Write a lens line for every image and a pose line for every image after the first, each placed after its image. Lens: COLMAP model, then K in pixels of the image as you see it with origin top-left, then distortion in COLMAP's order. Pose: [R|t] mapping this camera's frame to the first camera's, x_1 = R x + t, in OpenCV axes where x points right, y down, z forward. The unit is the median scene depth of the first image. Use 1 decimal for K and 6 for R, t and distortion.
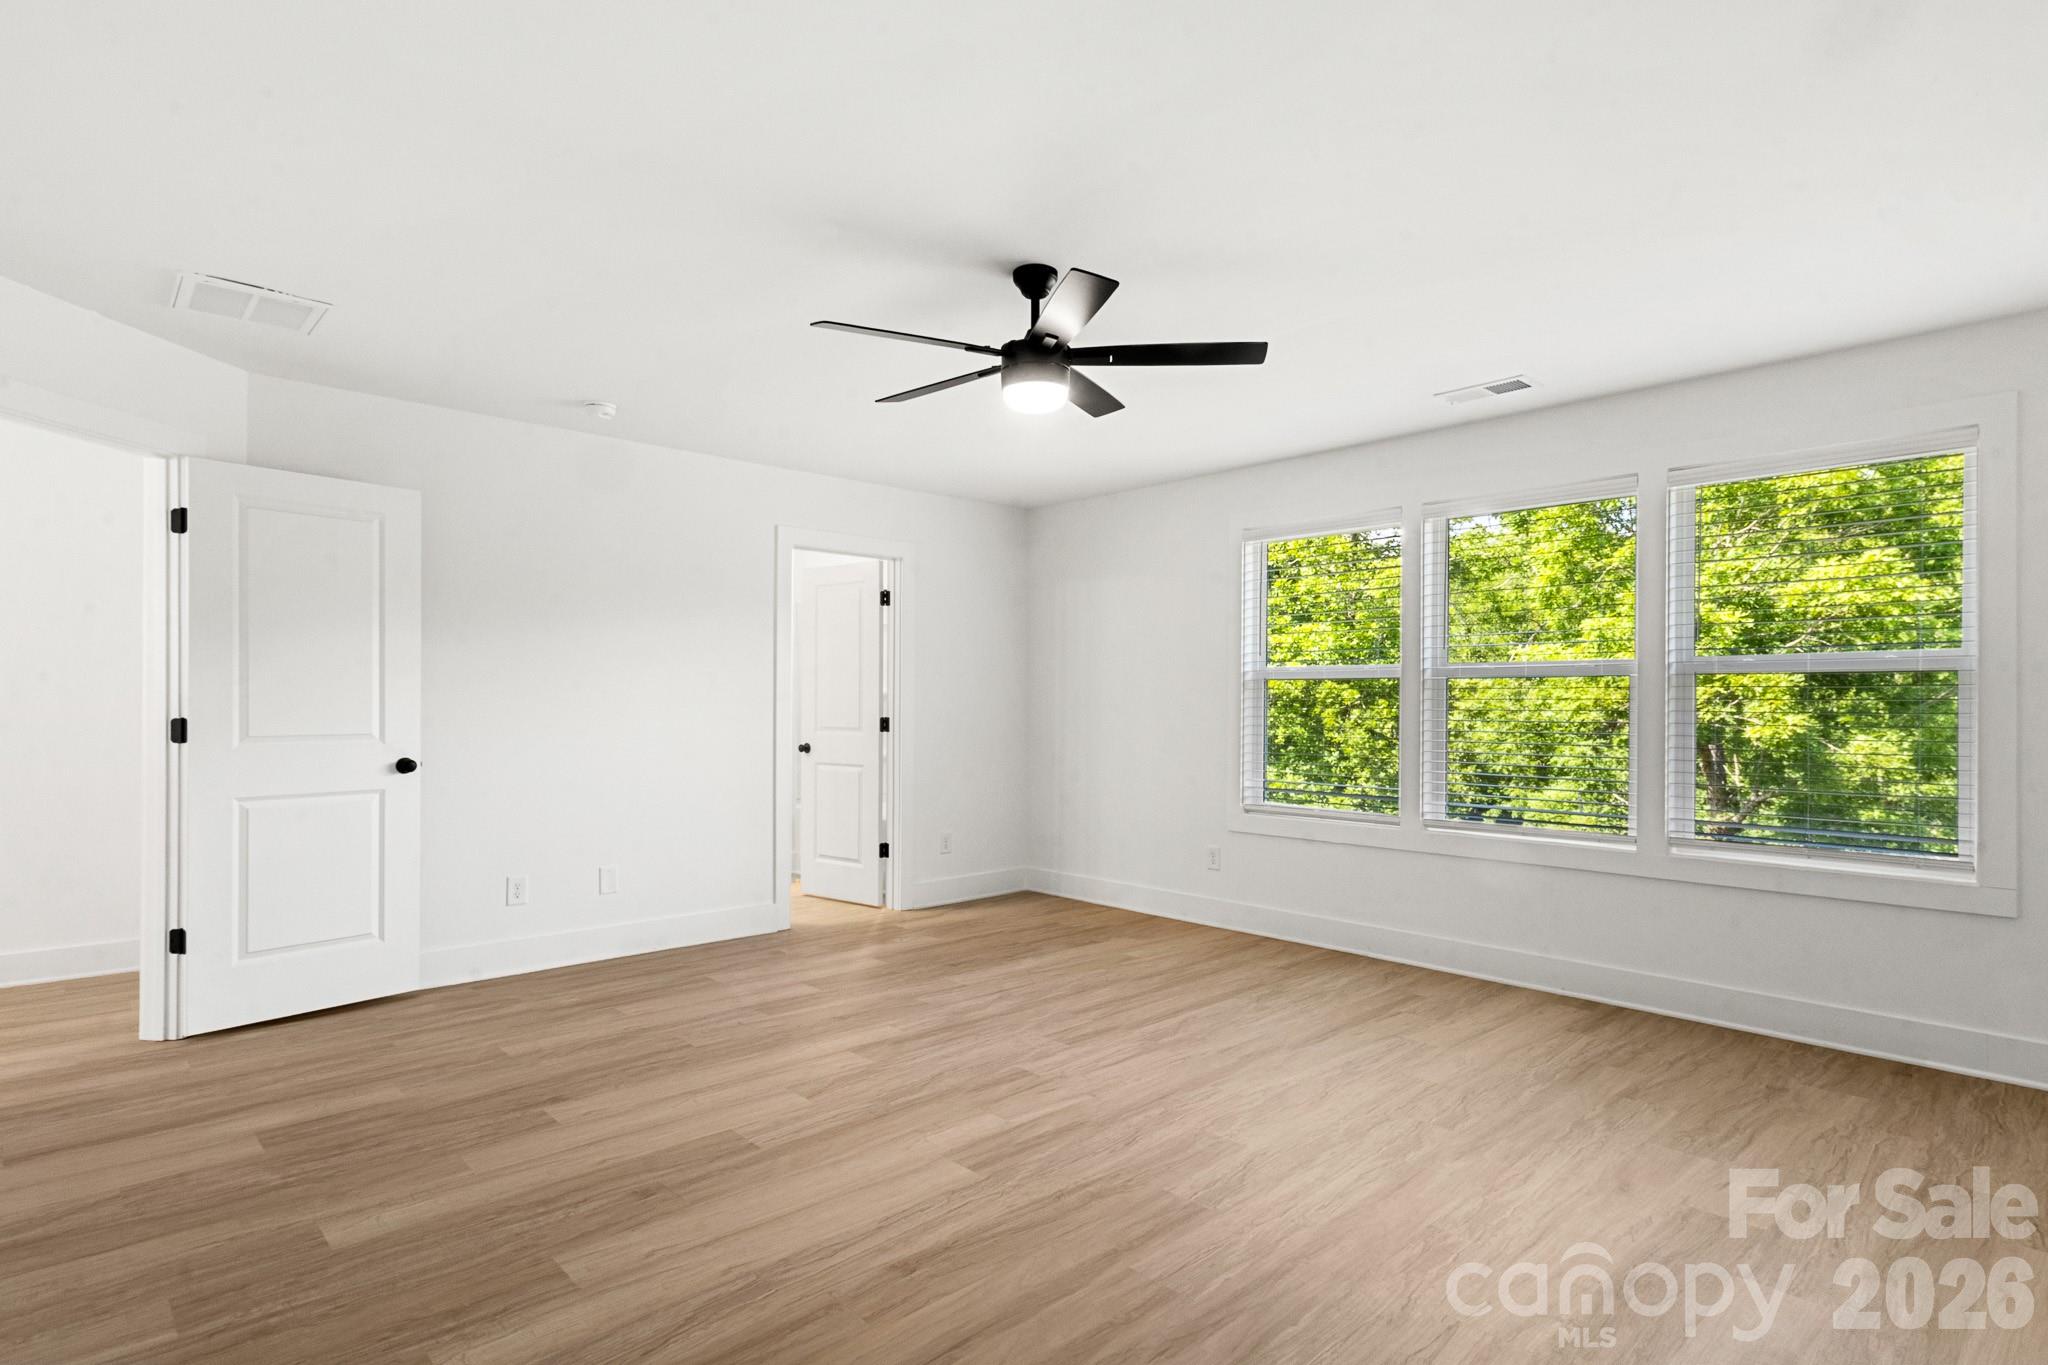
lens RADIAL K [[1039.5, 0, 1026.2], [0, 1039.5, 701.2], [0, 0, 1]] dist [0.002587, 0.001421]
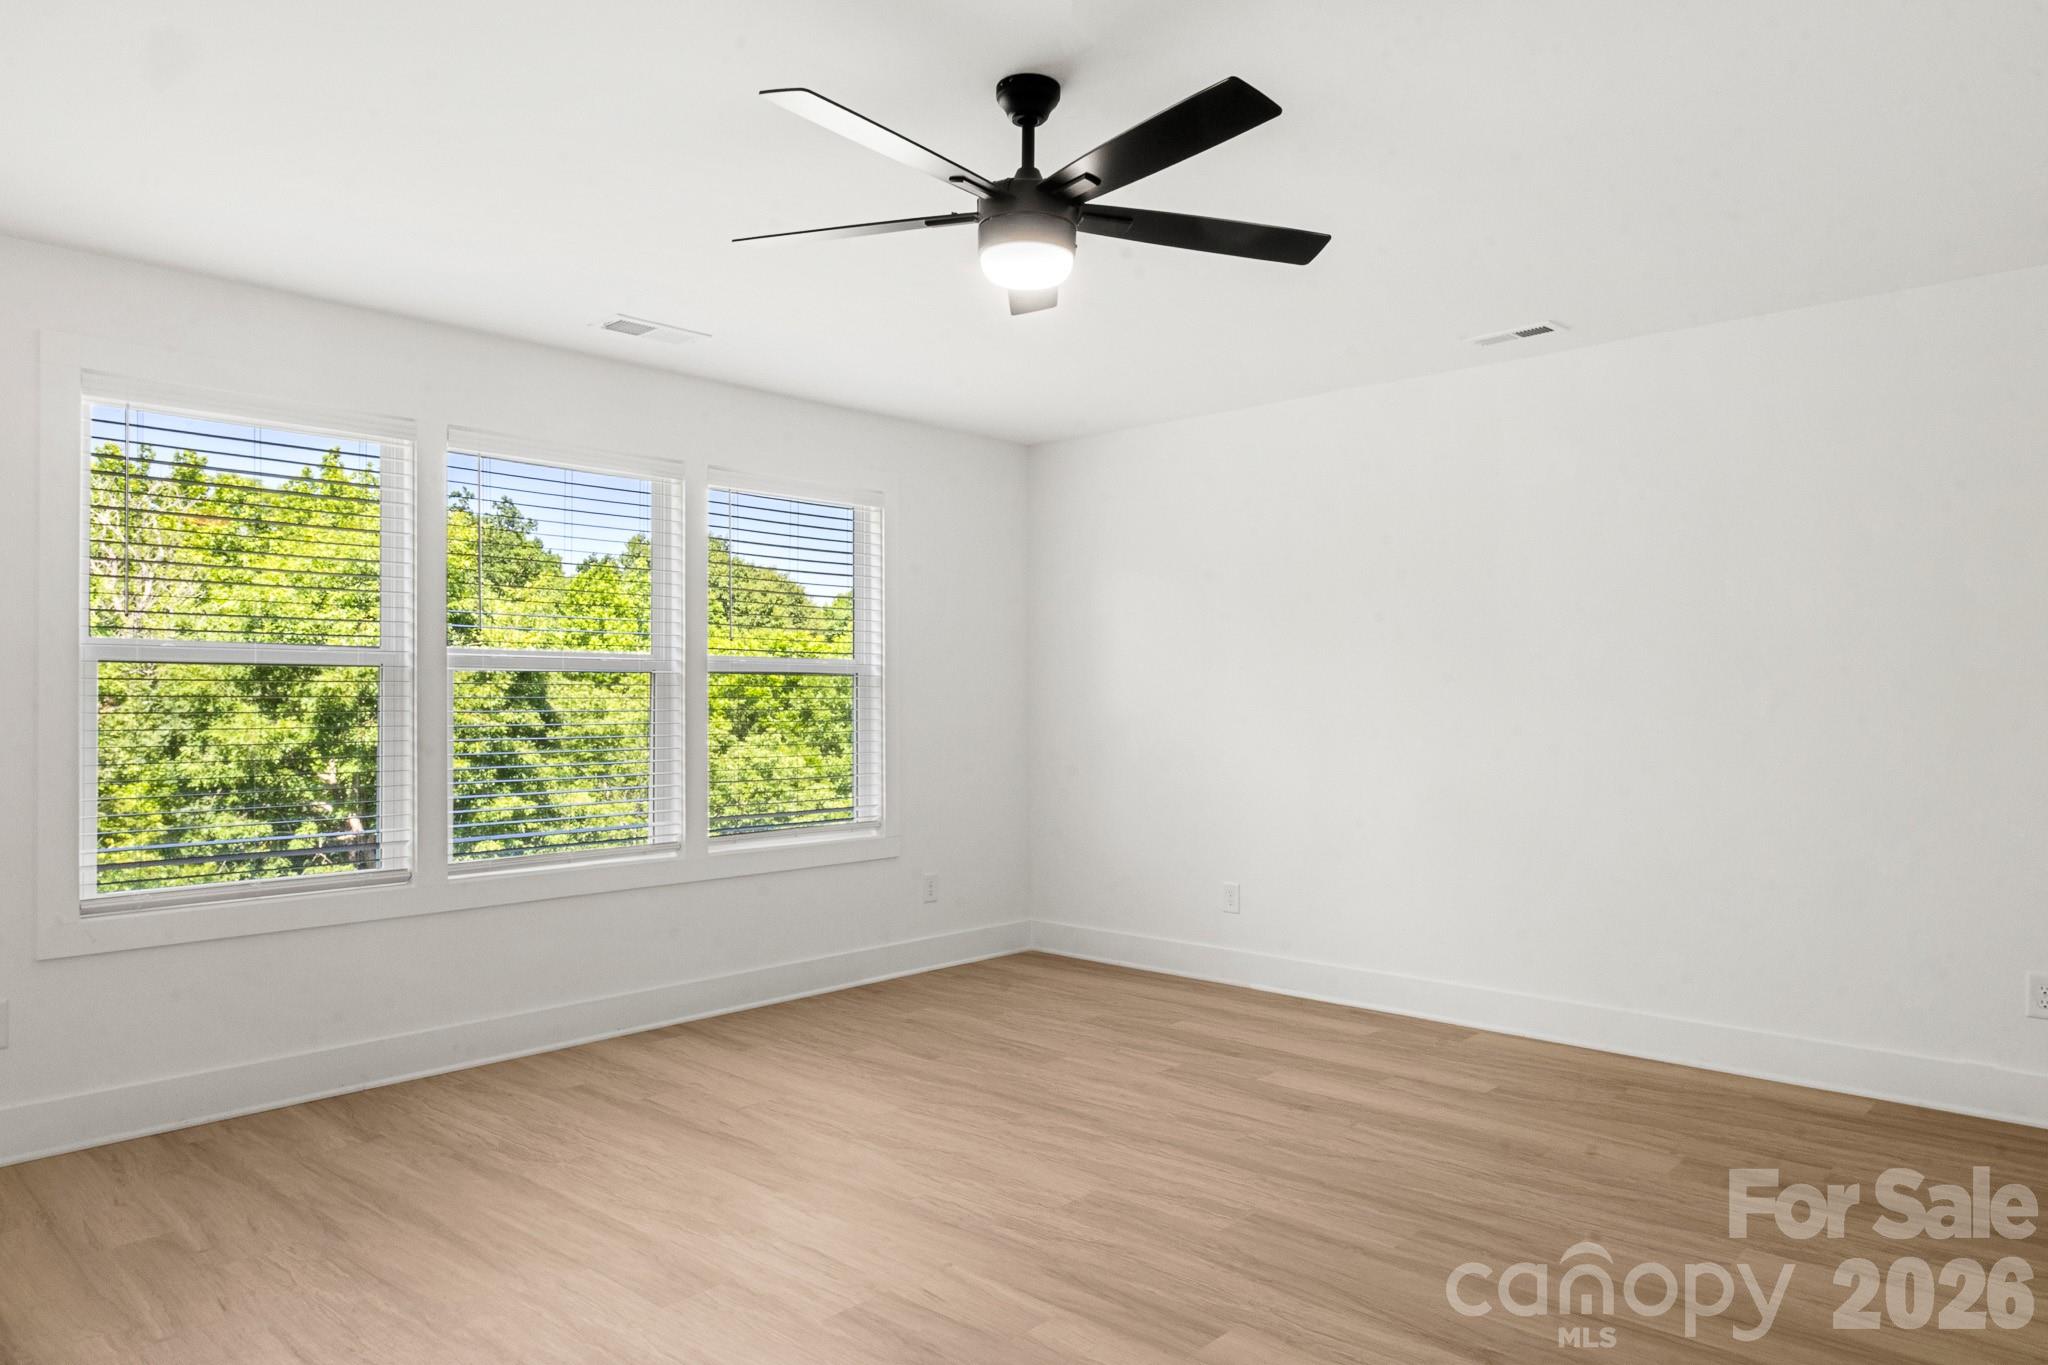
lens RADIAL K [[1276.0, 0, 1028.6], [0, 1276.0, 700.4], [0, 0, 1]] dist [0.006815, -0.000021]
pose [[-0.051126, -0.007913, 0.998661, -0.689956], [0.000988, 0.999968, 0.007974, -0.011171], [-0.998692, 0.001394, -0.051117, 0.848238]]
